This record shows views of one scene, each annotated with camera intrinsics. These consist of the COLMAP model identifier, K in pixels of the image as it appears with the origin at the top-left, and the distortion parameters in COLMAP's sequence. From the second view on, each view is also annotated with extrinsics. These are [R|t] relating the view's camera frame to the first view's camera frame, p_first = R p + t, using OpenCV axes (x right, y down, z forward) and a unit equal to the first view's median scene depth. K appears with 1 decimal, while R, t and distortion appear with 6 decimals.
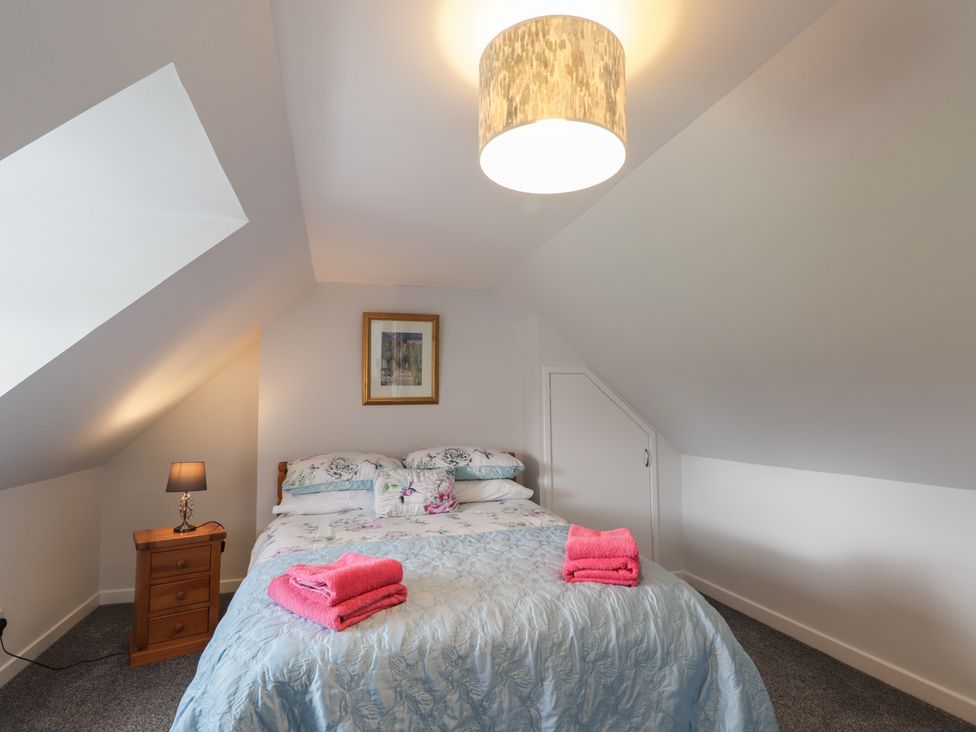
lens RADIAL K [[516.2, 0, 488.0], [0, 516.2, 366.0], [0, 0, 1]] dist [-0.015386, -0.001314]
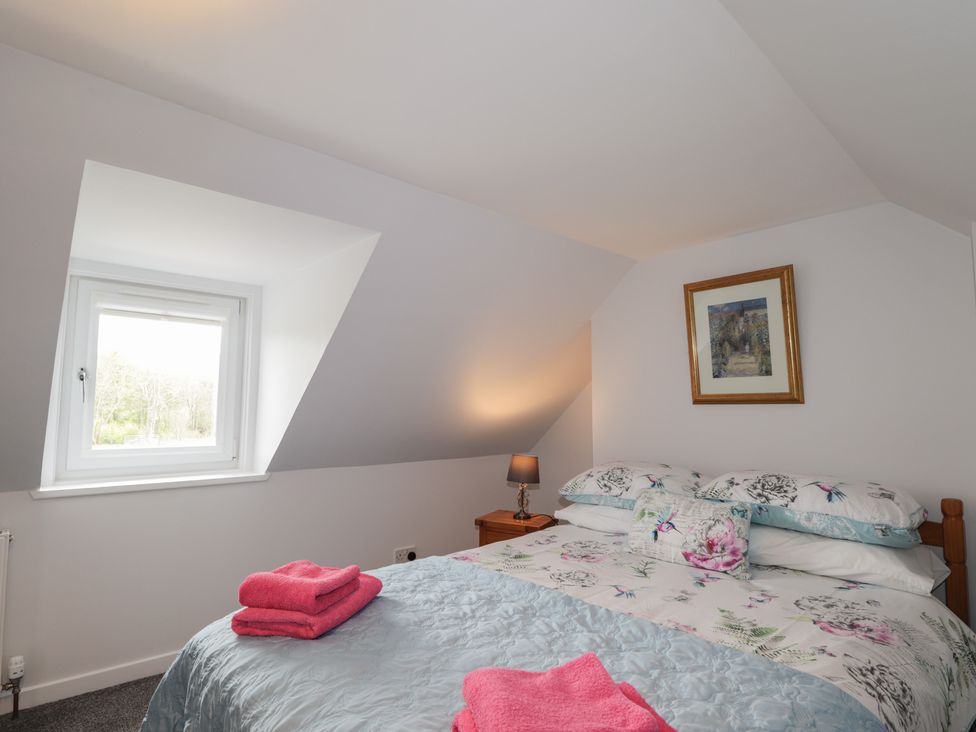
lens RADIAL K [[516.2, 0, 488.0], [0, 516.2, 366.0], [0, 0, 1]] dist [-0.015386, -0.001314]
pose [[0.437760, -0.055951, -0.897349, 0.386457], [0.062627, 0.997535, -0.031646, 0.029516], [0.896908, -0.042345, 0.440185, 0.473403]]
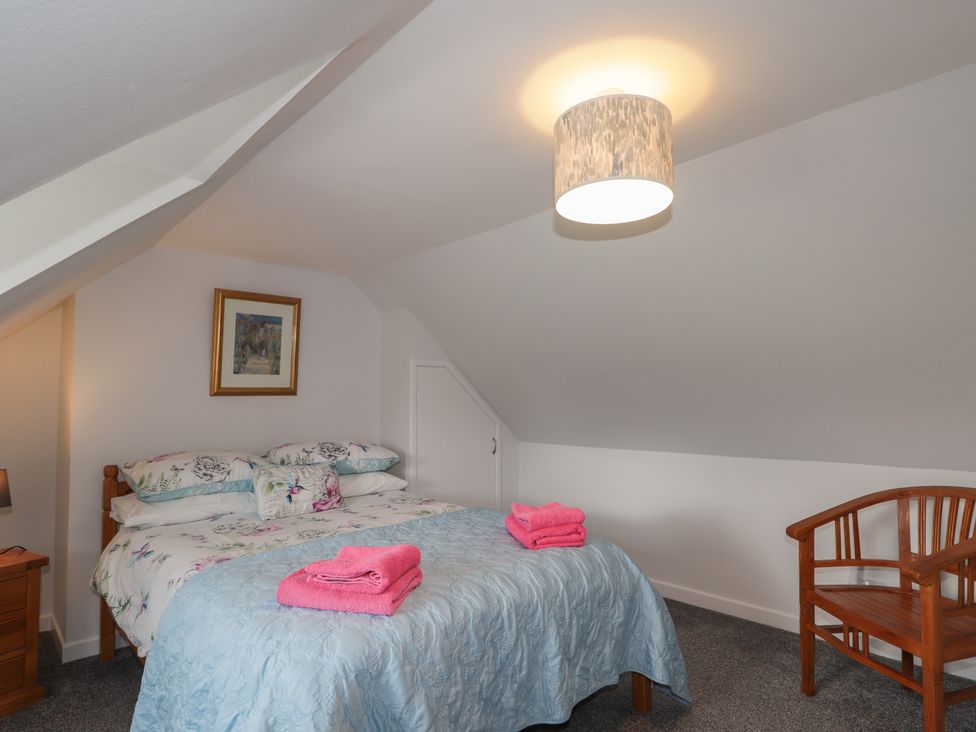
lens RADIAL K [[543.7, 0, 488.0], [0, 543.7, 366.0], [0, 0, 1]] dist [-0.017623, -0.000391]
pose [[0.892443, 0.030527, 0.450126, -0.289422], [-0.038636, 0.999214, 0.008834, -0.000209], [-0.449502, -0.025275, 0.892922, -0.020409]]
